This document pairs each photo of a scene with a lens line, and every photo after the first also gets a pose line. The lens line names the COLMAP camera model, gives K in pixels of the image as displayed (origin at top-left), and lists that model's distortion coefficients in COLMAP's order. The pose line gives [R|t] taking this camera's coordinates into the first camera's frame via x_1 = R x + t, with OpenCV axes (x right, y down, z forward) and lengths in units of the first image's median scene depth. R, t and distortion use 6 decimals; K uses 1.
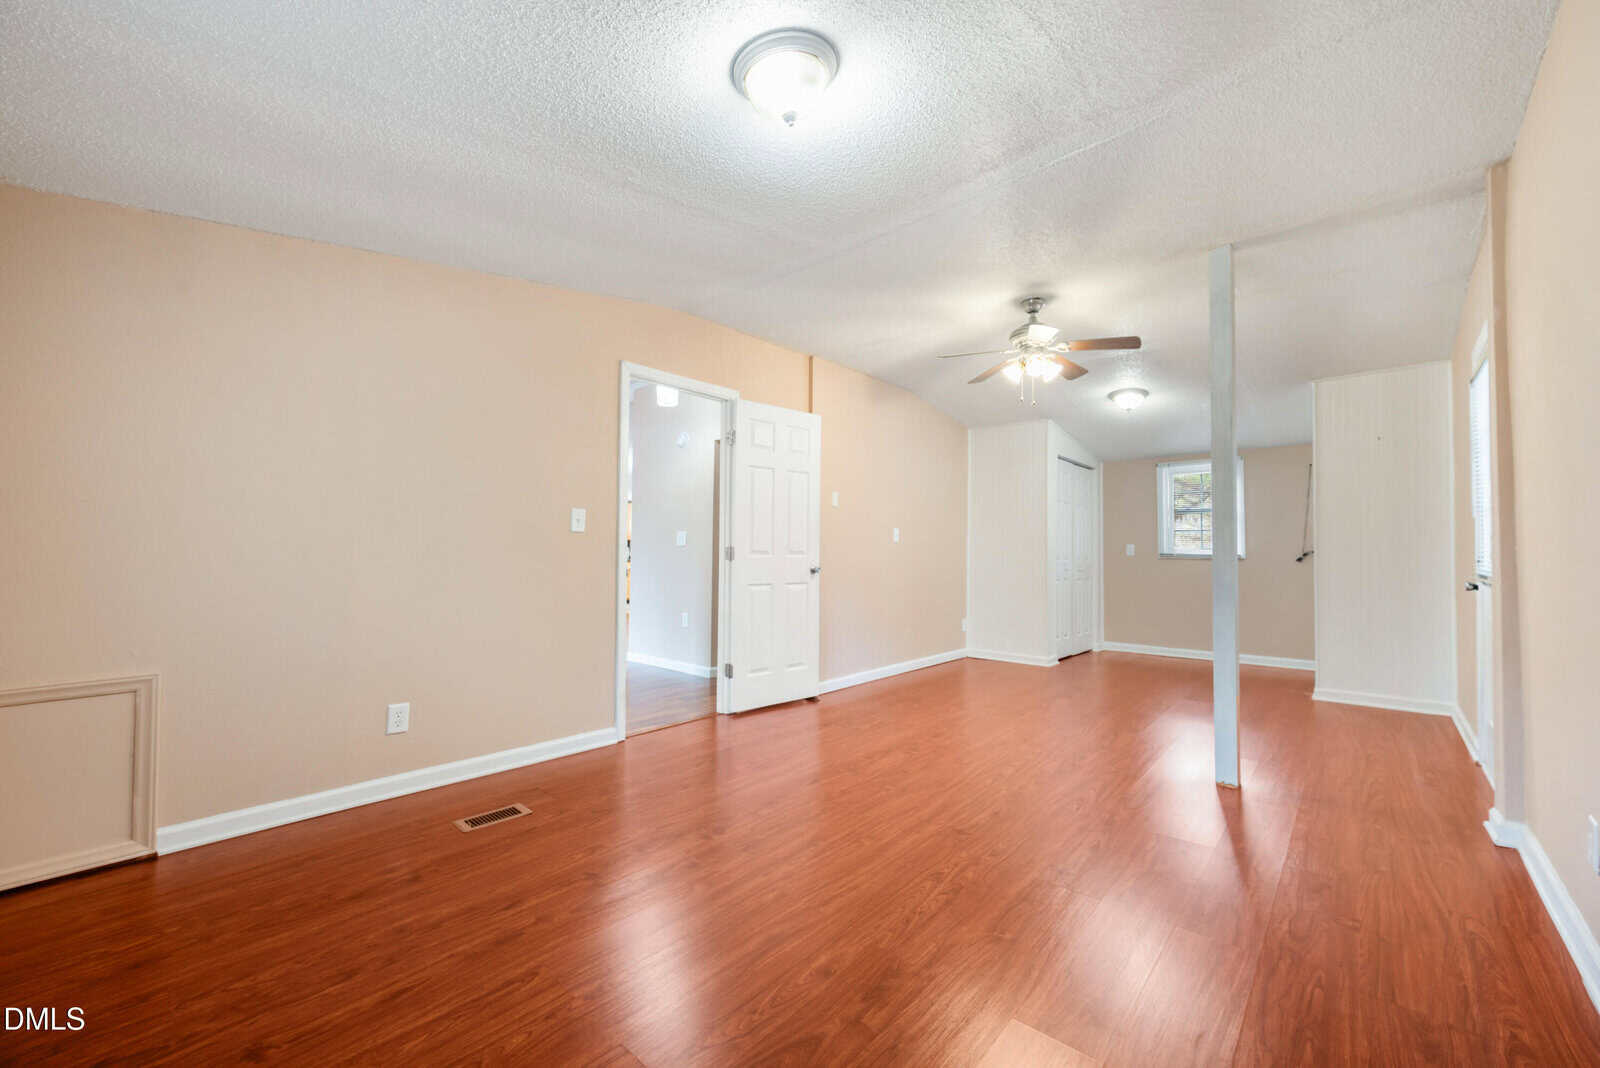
lens RADIAL K [[631.6, 0, 804.3], [0, 631.6, 525.1], [0, 0, 1]] dist [-0.002203, 0.000073]
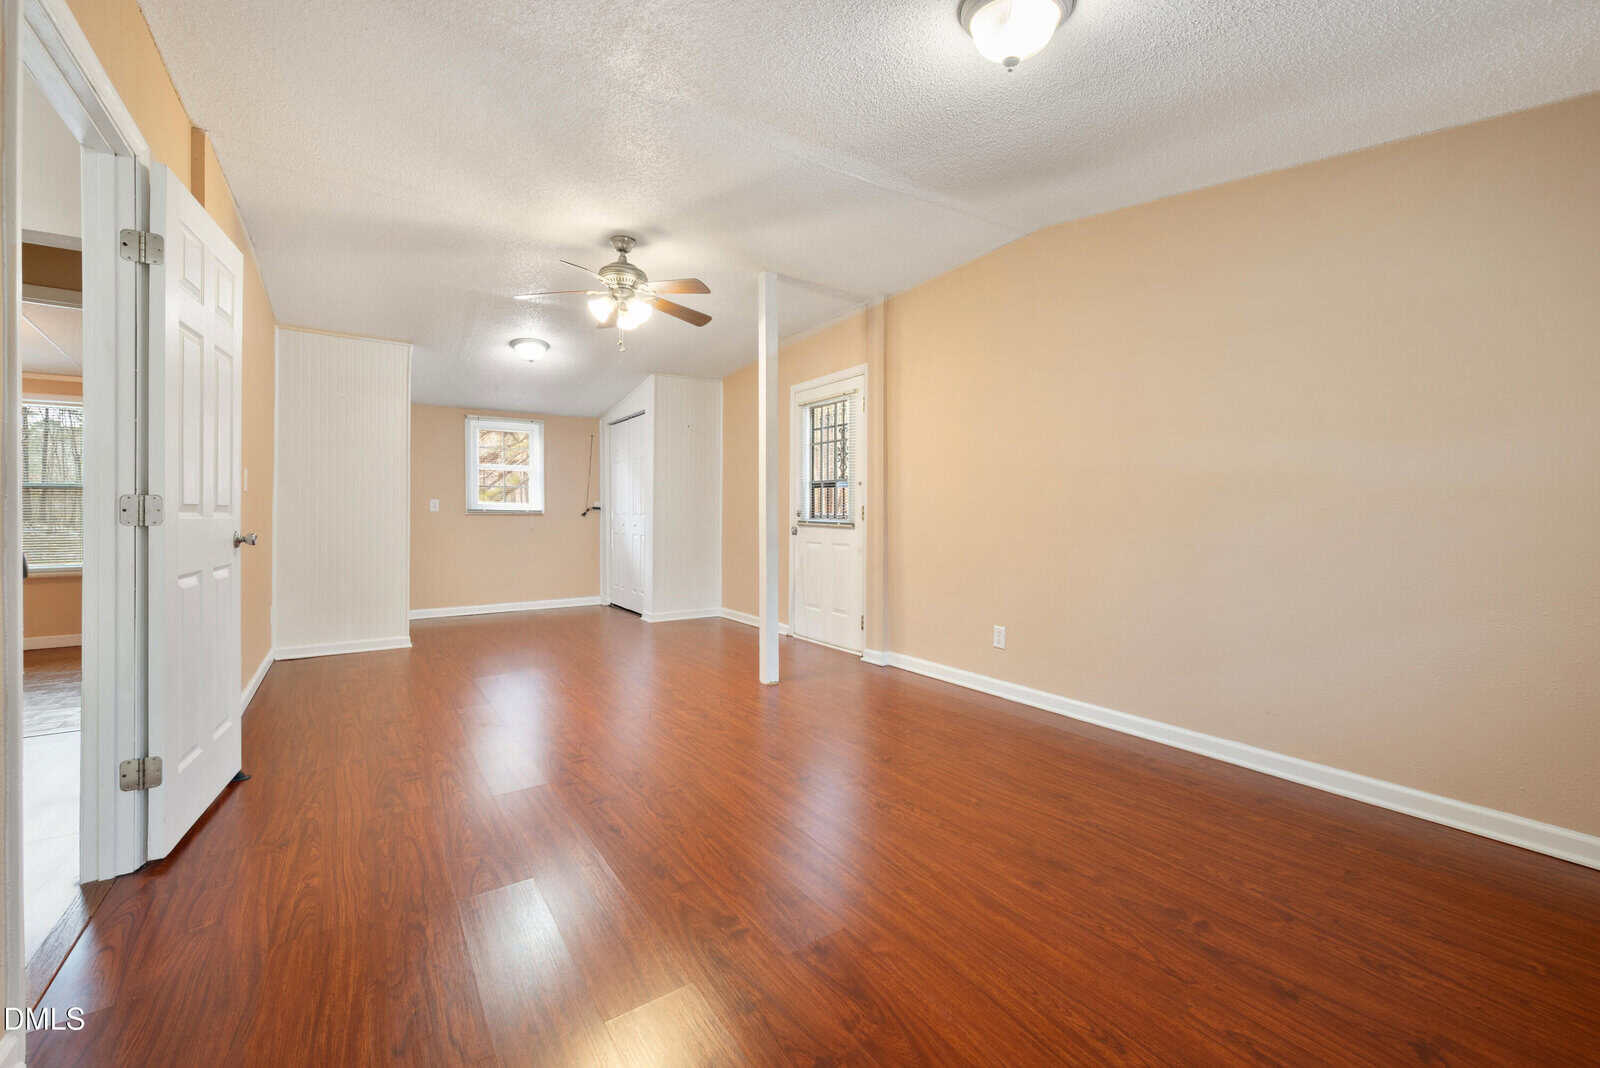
lens RADIAL K [[631.6, 0, 804.3], [0, 631.6, 525.1], [0, 0, 1]] dist [-0.002203, 0.000073]
pose [[0.237334, -0.022543, 0.971166, -0.393601], [-0.048722, 0.998196, 0.035077, 0.015640], [-0.970205, -0.055642, 0.235808, 0.400432]]
